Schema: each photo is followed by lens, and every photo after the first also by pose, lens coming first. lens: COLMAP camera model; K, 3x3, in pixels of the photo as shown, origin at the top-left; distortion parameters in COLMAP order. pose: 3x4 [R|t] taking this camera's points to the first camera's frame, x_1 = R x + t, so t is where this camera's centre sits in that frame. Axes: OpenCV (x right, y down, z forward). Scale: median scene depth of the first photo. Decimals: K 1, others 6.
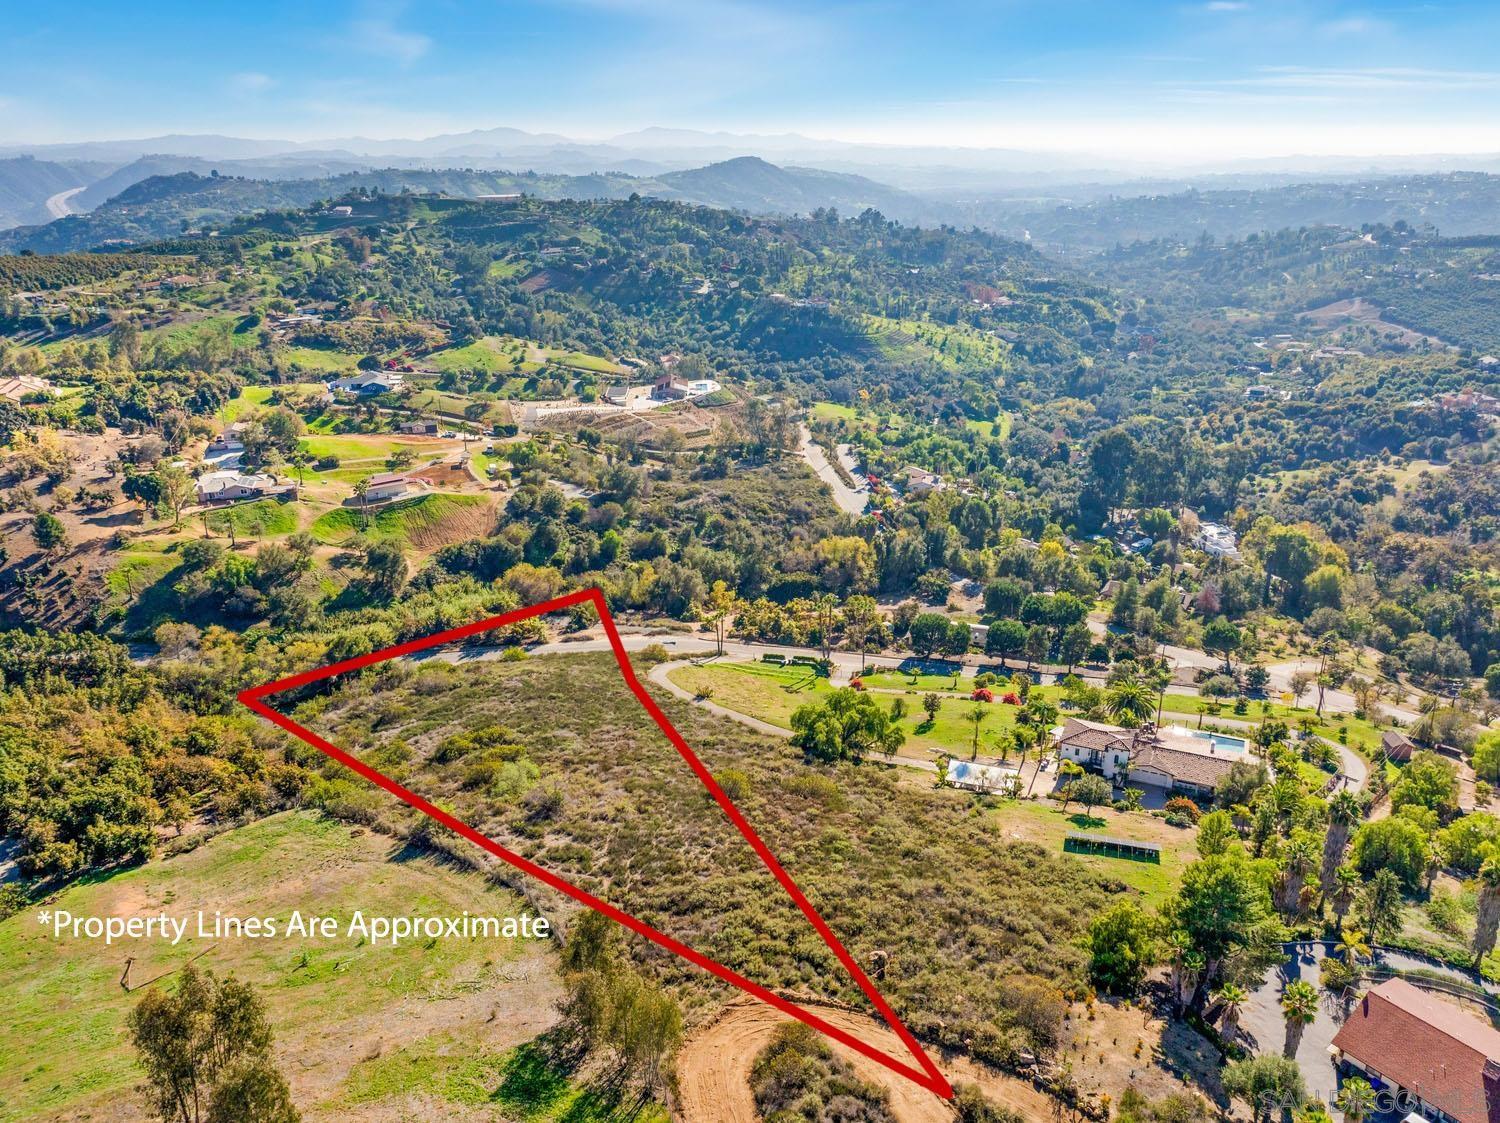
lens RADIAL K [[1057.0, 0, 695.2], [0, 1057.0, 562.1], [0, 0, 1]] dist [-0.050915, 0.018648]
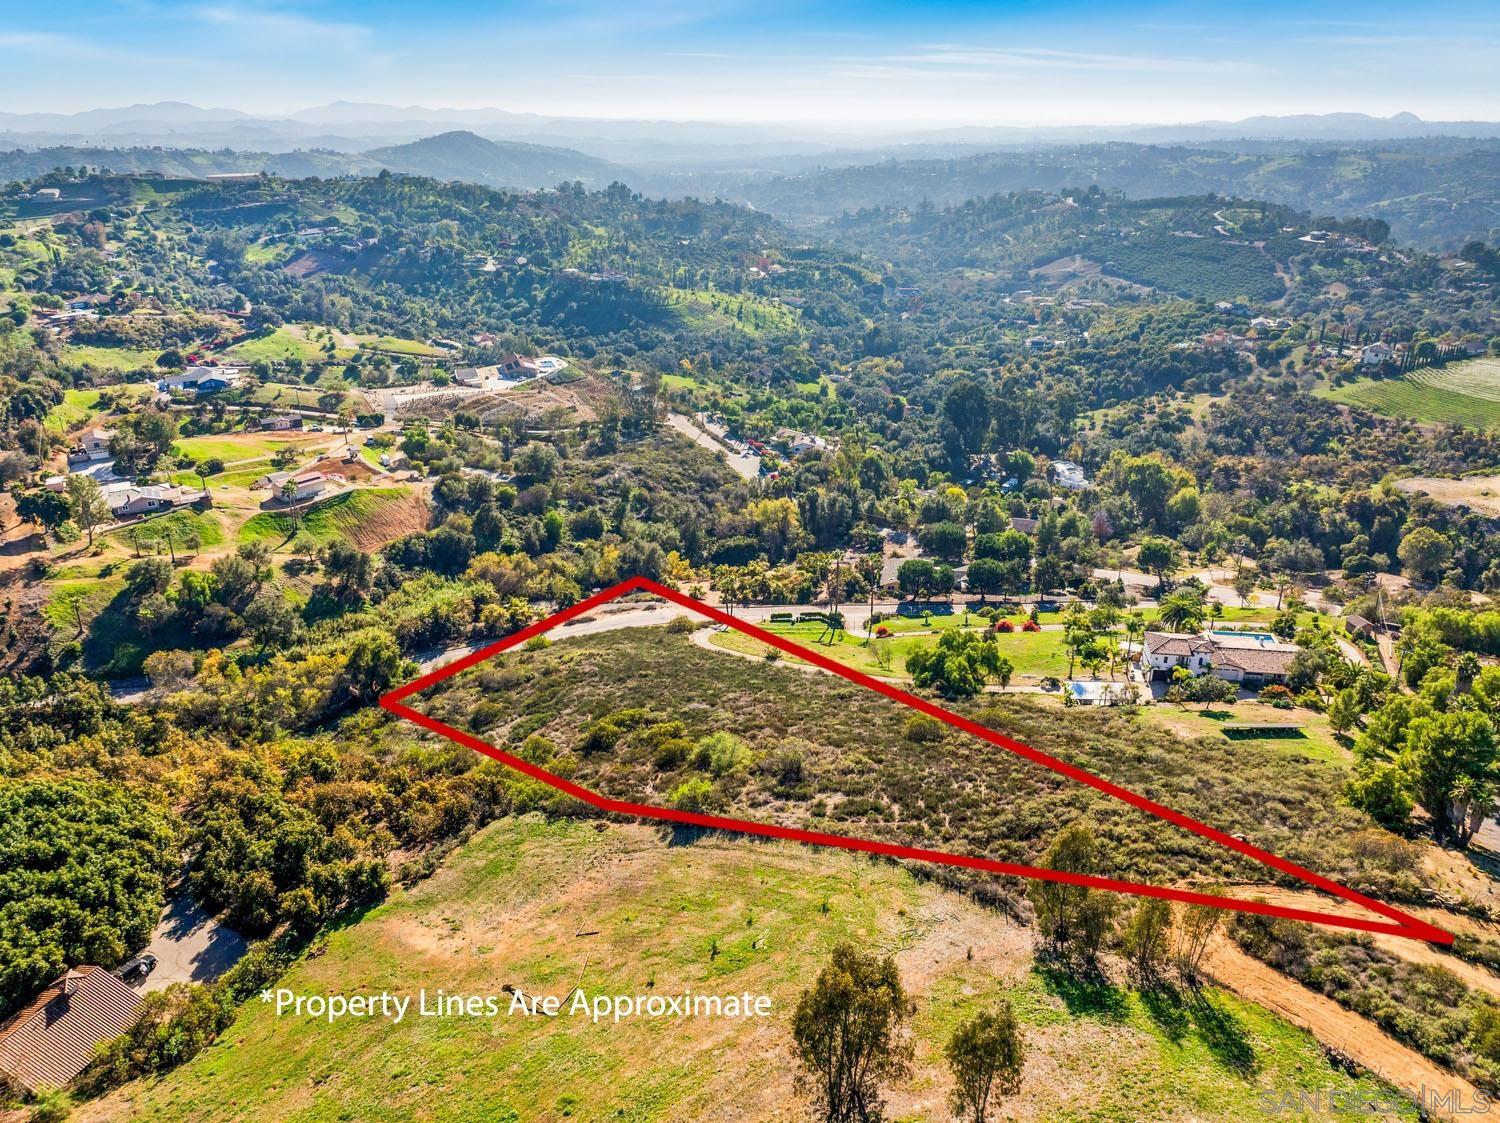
lens RADIAL K [[1057.0, 0, 665.7], [0, 1057.0, 567.0], [0, 0, 1]] dist [-0.050915, 0.018648]
pose [[0.965396, -0.098357, 0.241530, -0.166281], [0.092203, 0.995065, 0.036677, -0.003806], [-0.243945, -0.013138, 0.969700, 0.015484]]
